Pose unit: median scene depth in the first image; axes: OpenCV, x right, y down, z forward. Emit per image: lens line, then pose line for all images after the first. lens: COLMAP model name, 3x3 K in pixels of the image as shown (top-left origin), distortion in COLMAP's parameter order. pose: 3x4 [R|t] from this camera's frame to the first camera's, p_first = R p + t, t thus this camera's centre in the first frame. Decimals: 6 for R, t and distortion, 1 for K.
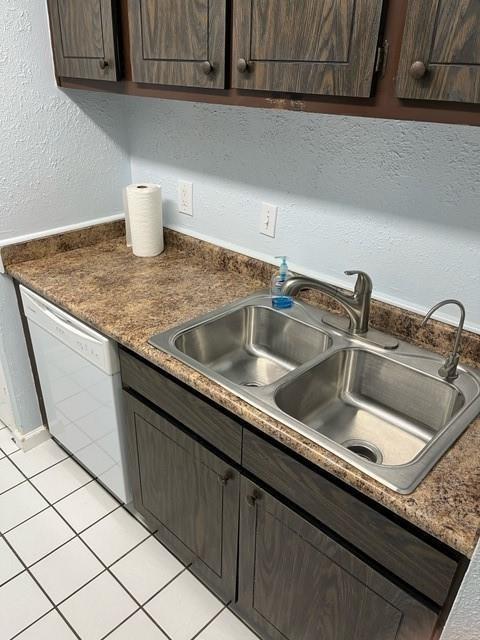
lens RADIAL K [[485.3, 0, 238.2], [0, 485.3, 323.9], [0, 0, 1]] dist [0.052774, -0.065680]
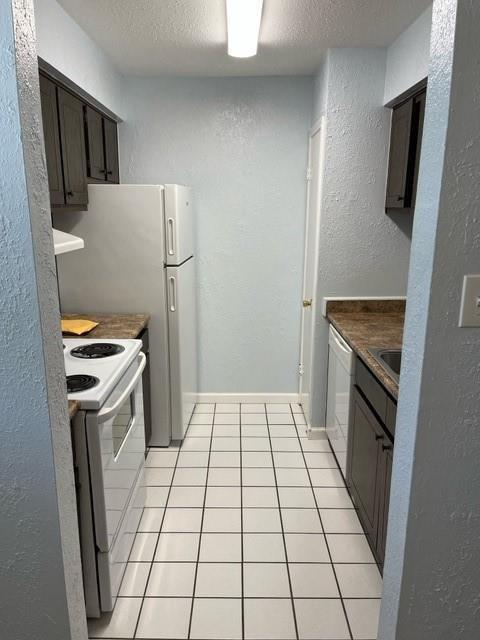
lens RADIAL K [[485.3, 0, 238.8], [0, 485.3, 318.6], [0, 0, 1]] dist [0.052774, -0.065680]
pose [[0.692155, 0.140605, -0.707920, 0.499388], [-0.324660, 0.936660, -0.131393, 0.220946], [0.644606, 0.320778, 0.693963, -0.339304]]
